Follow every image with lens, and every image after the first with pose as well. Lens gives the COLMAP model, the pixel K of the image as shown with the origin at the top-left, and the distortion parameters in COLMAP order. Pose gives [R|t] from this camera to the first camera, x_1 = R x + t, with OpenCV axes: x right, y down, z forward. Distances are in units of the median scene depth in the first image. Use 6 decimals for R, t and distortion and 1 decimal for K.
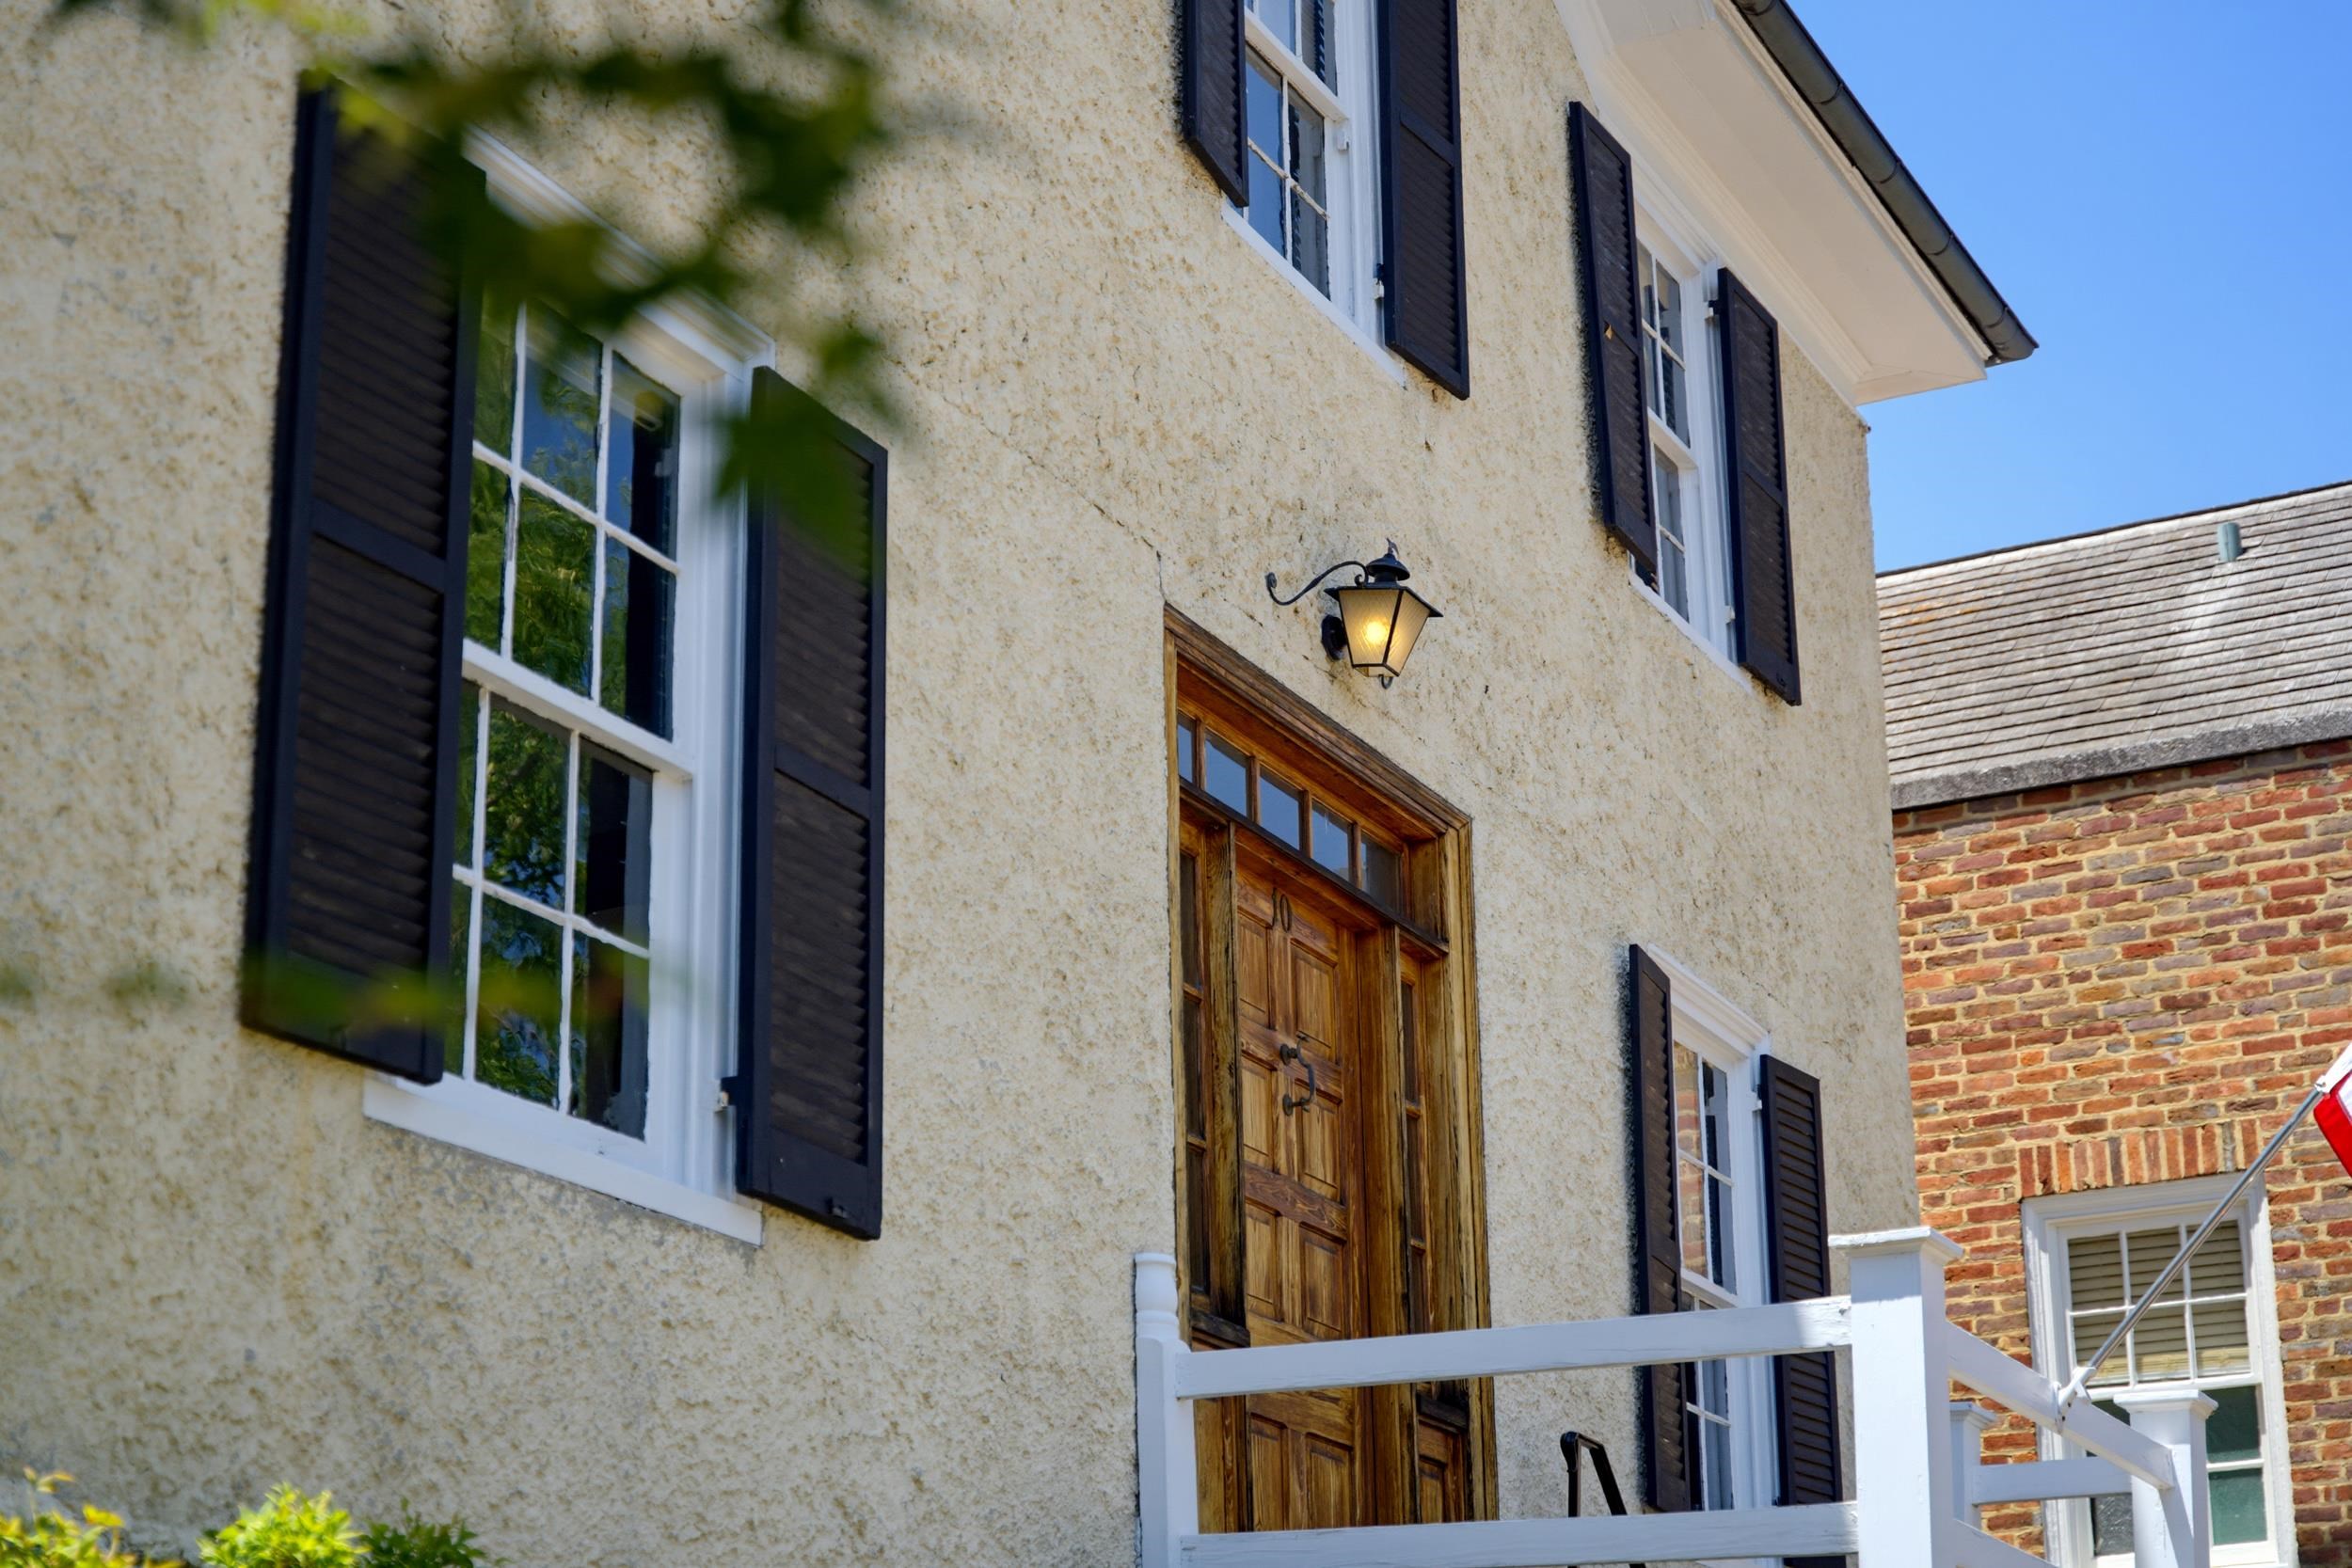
lens RADIAL K [[3921.0, 0, 1178.2], [0, 3921.0, 827.0], [0, 0, 1]] dist [-0.066742, -0.101580]
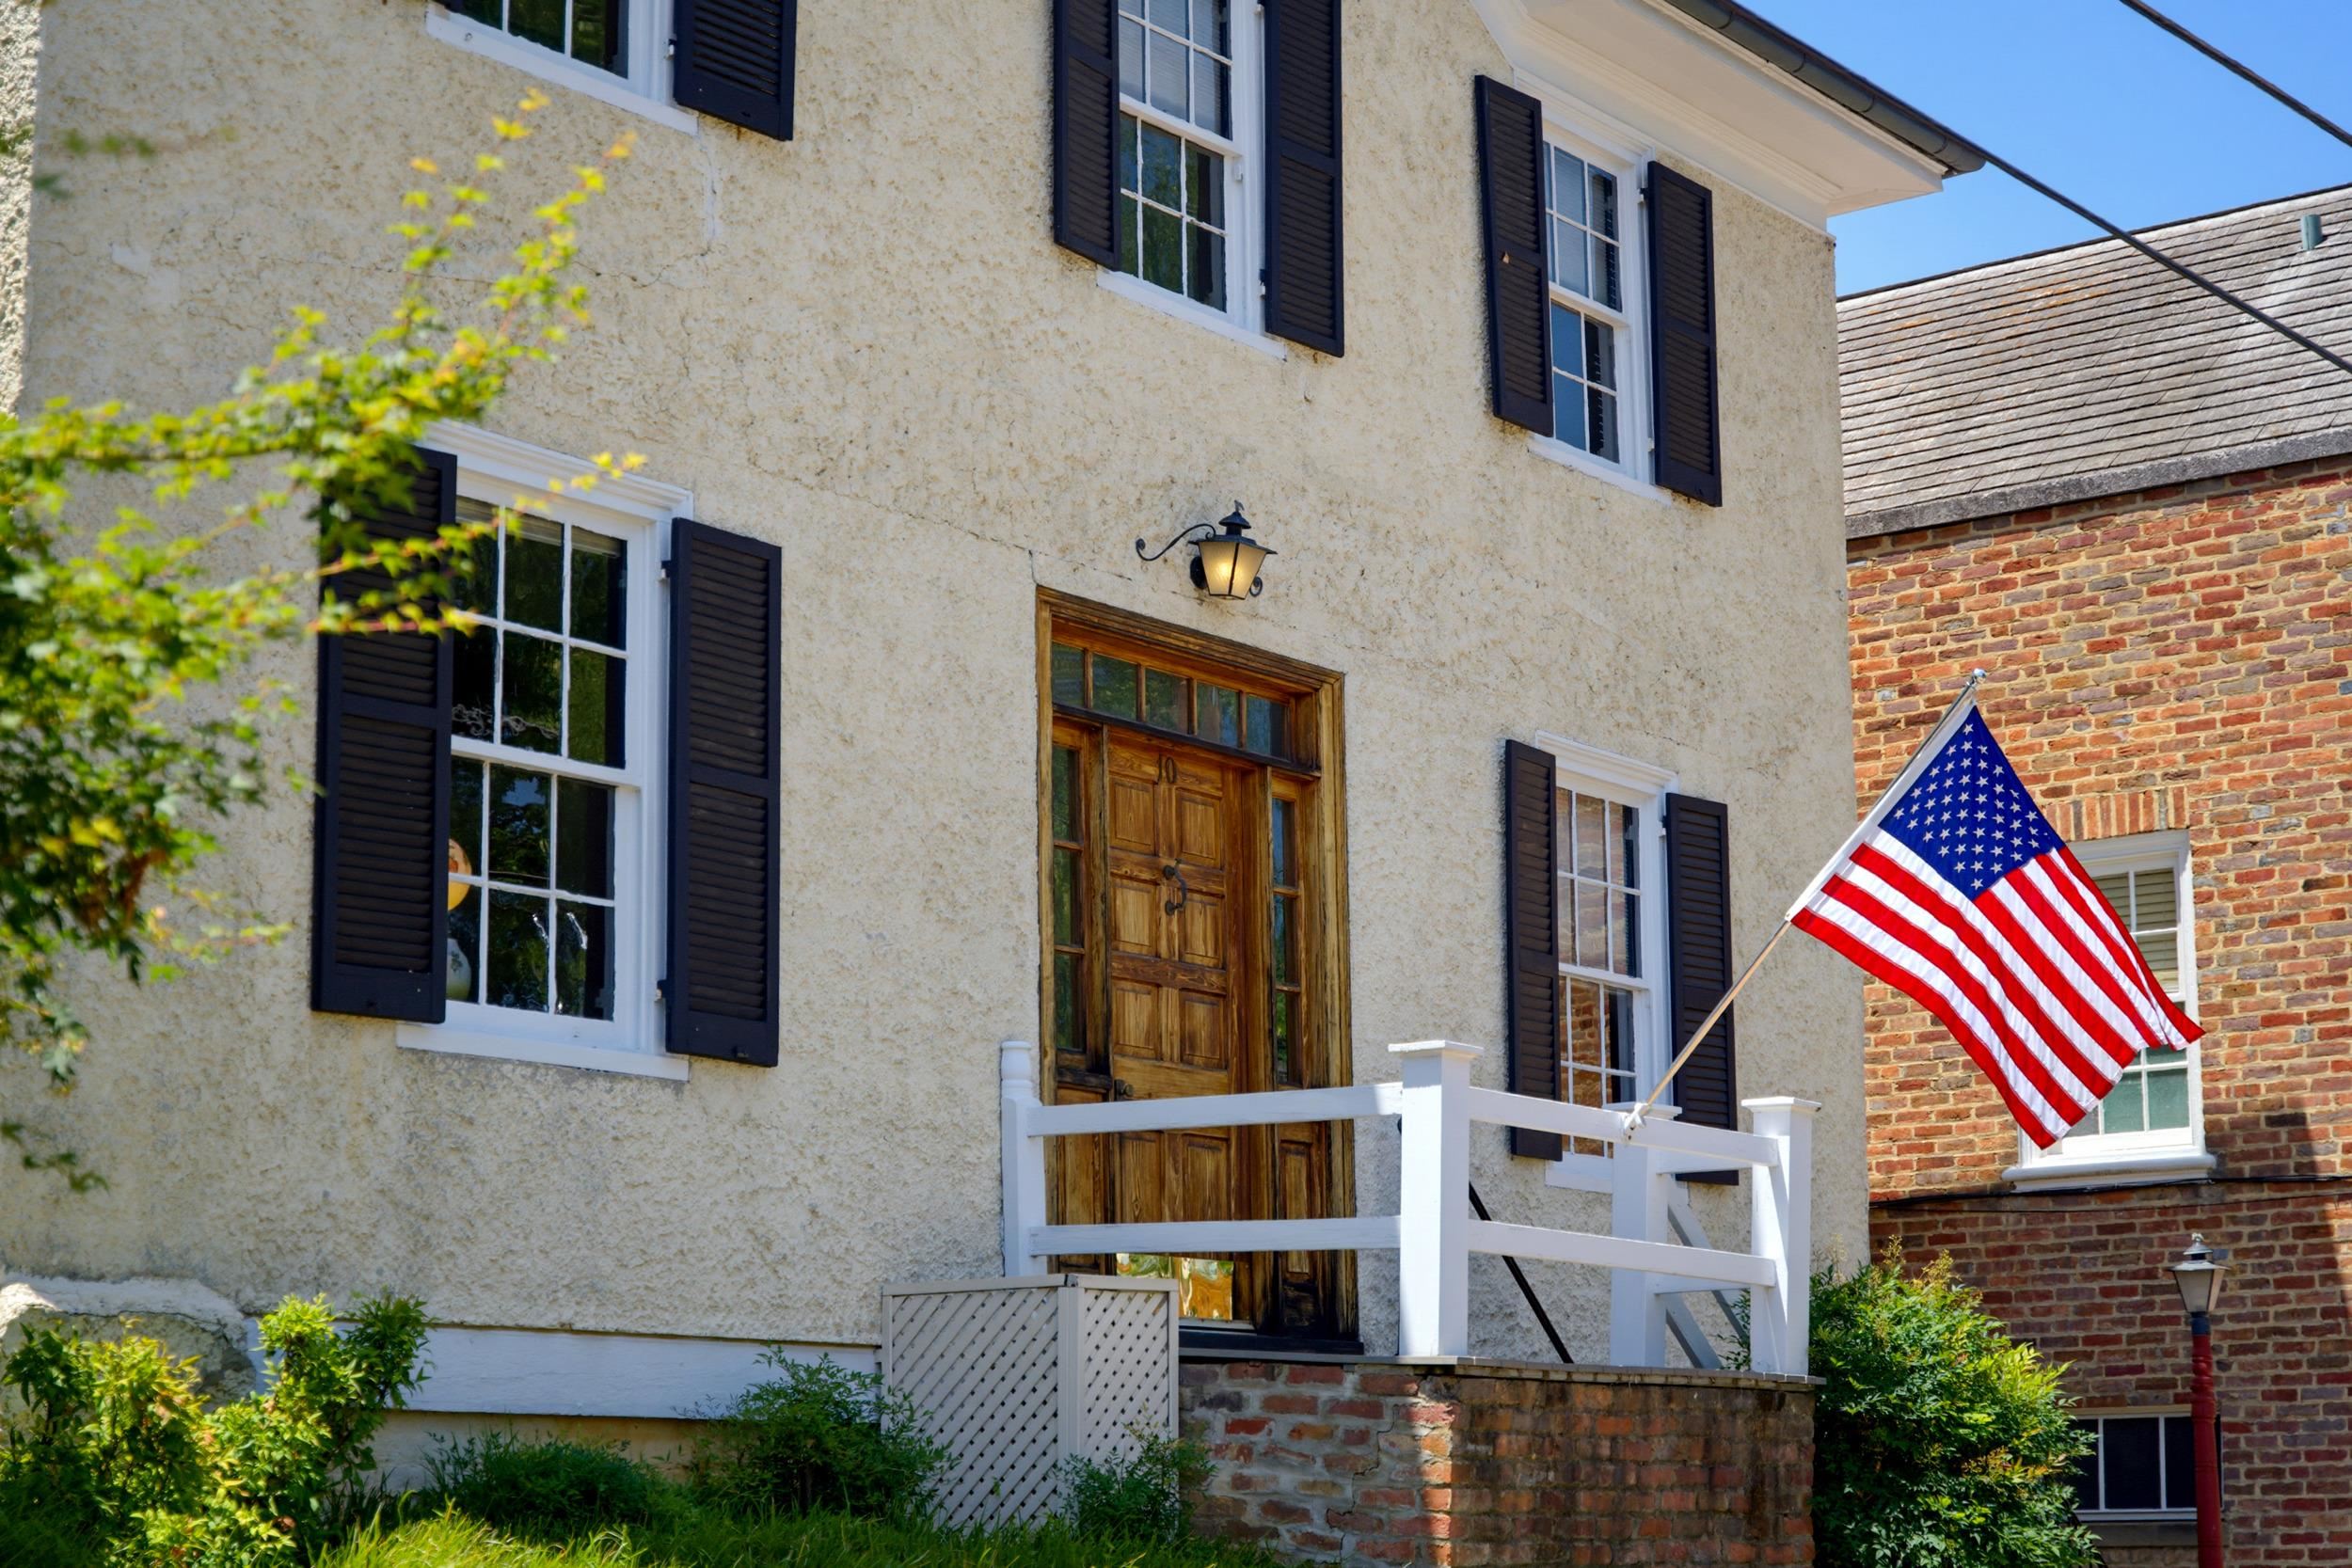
lens RADIAL K [[3934.0, 0, 1176.0], [0, 3934.0, 784.0], [0, 0, 1]] dist [-0.078620, -0.111755]
pose [[0.984029, -0.030986, -0.175288, 0.226630], [0.053858, 0.990405, 0.127271, -0.125703], [0.169663, -0.134679, 0.976256, -0.323568]]
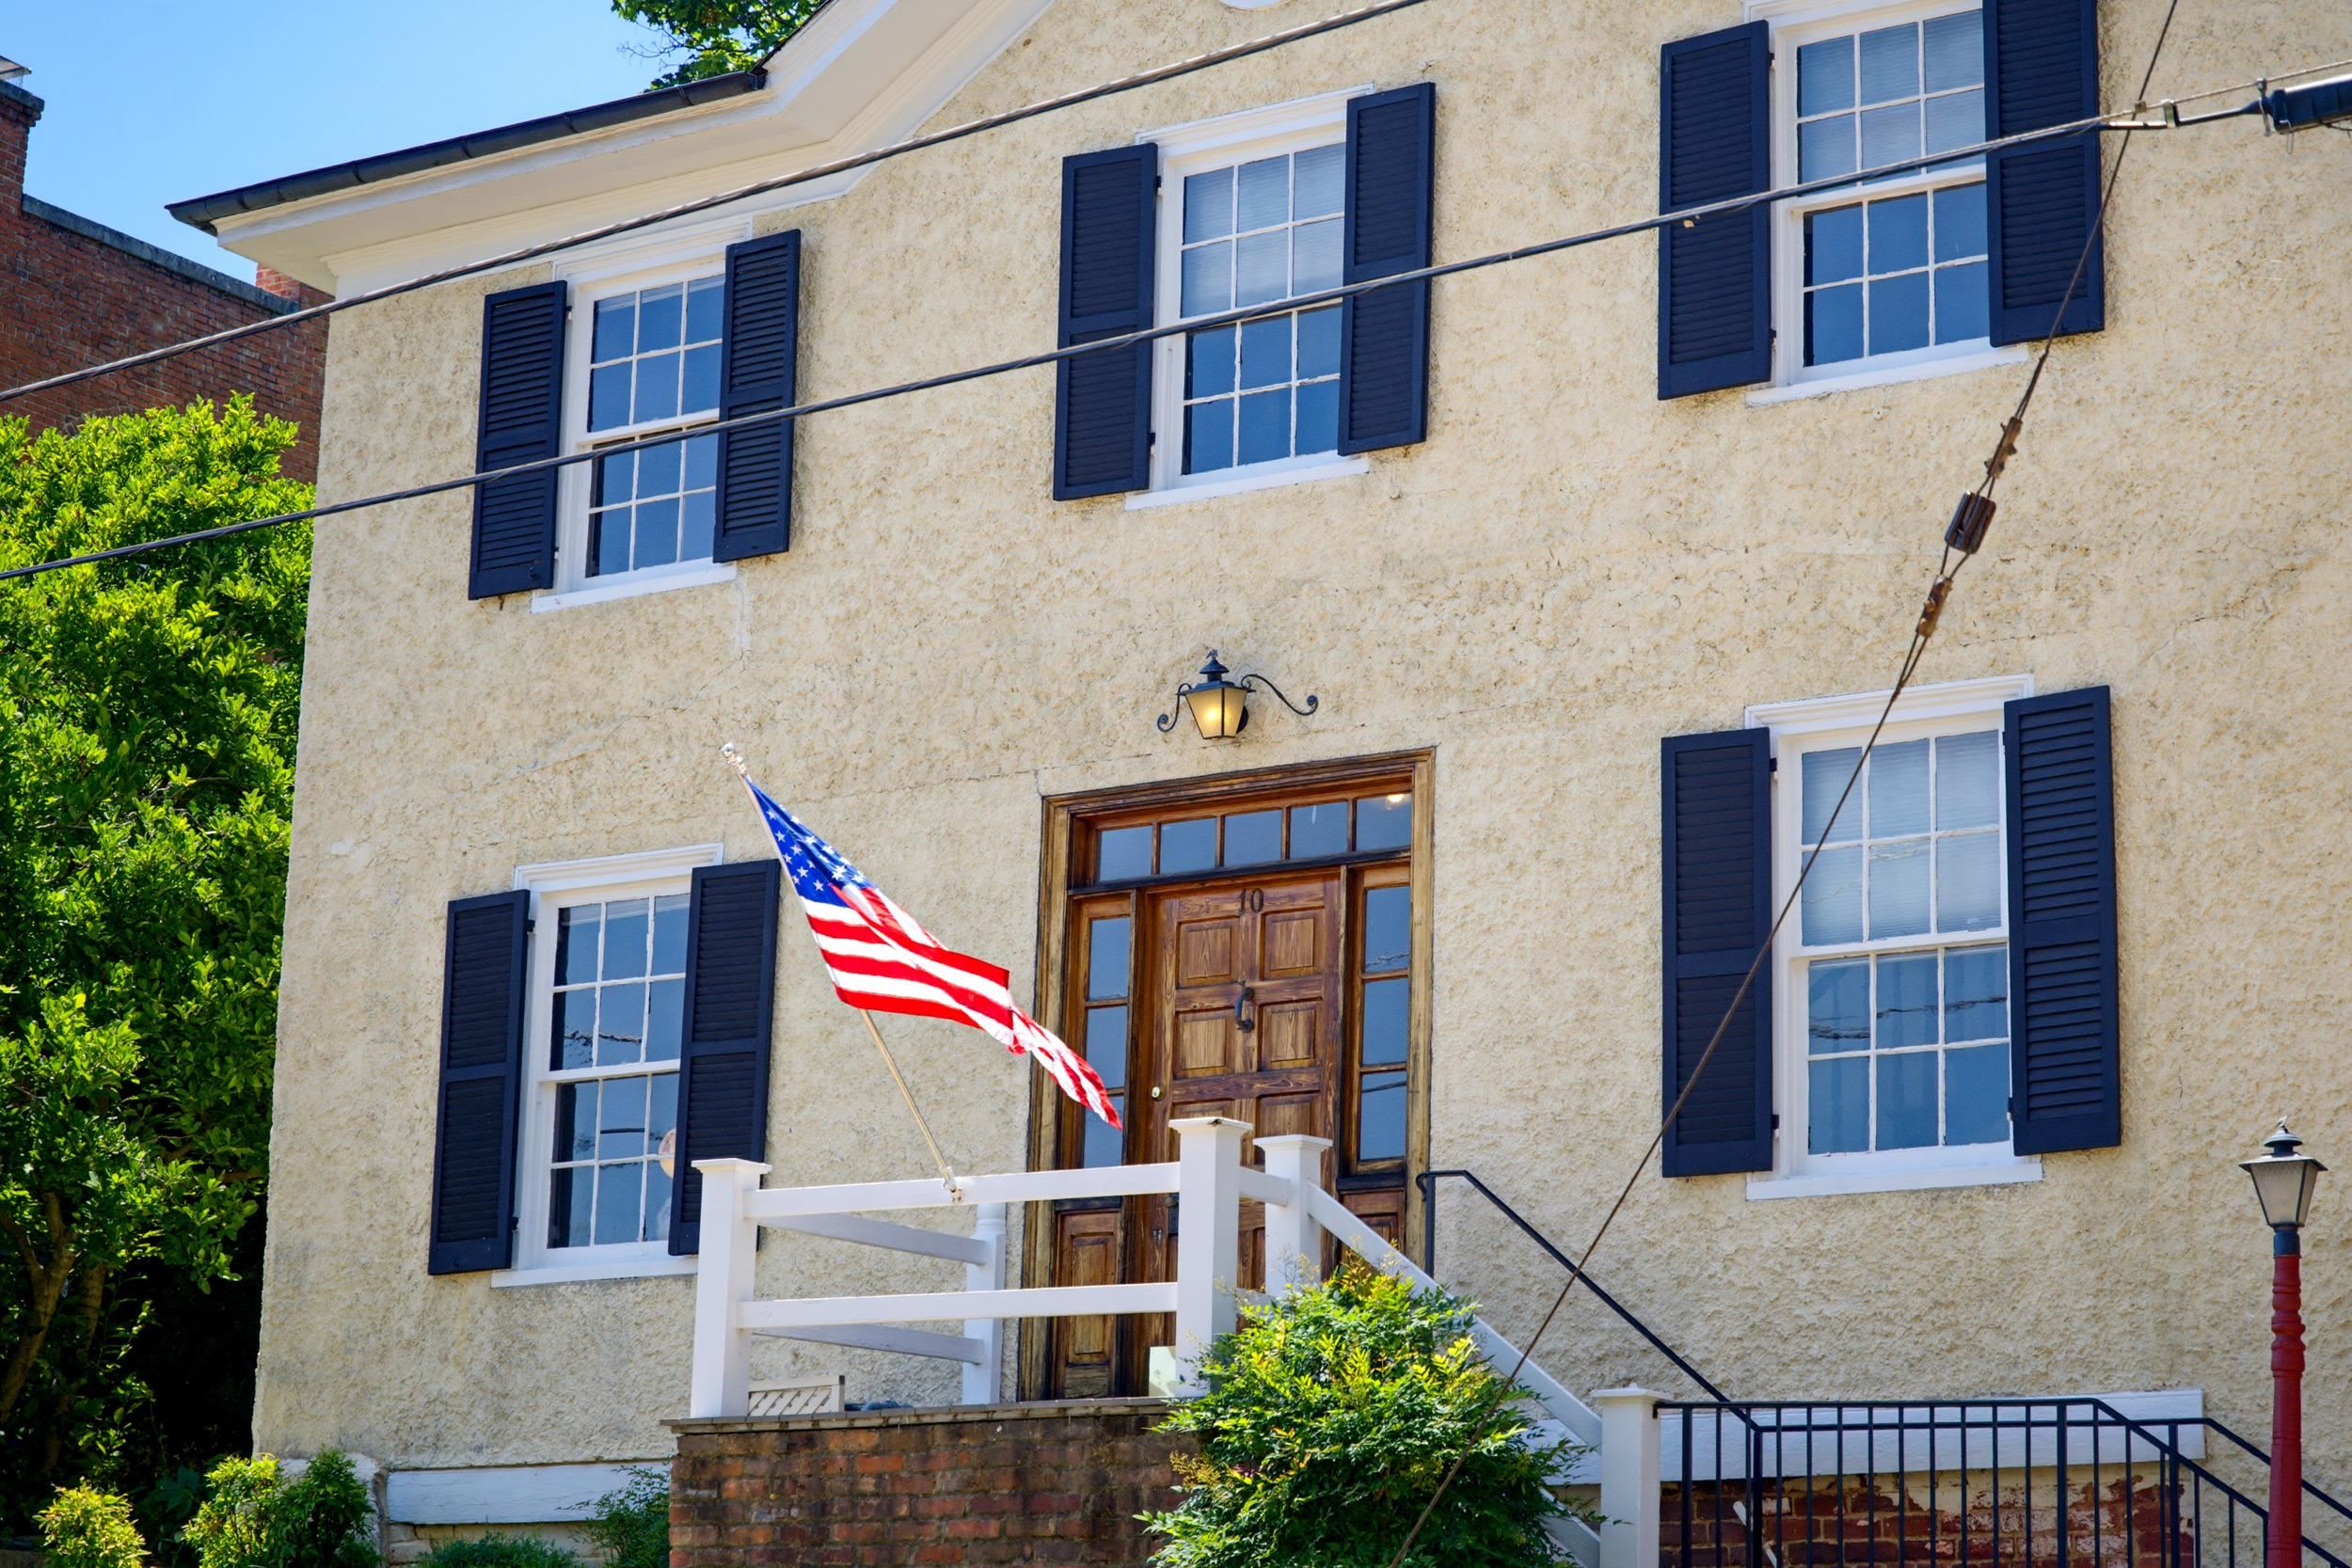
lens RADIAL K [[4623.2, 0, 1399.1], [0, 4623.2, 783.1], [0, 0, 1]] dist [-0.059166, -0.286529]
pose [[-0.055860, -0.230152, -0.971550, 1.476897], [0.298659, 0.924664, -0.236217, 0.348868], [0.952724, -0.303358, 0.017086, 0.837575]]
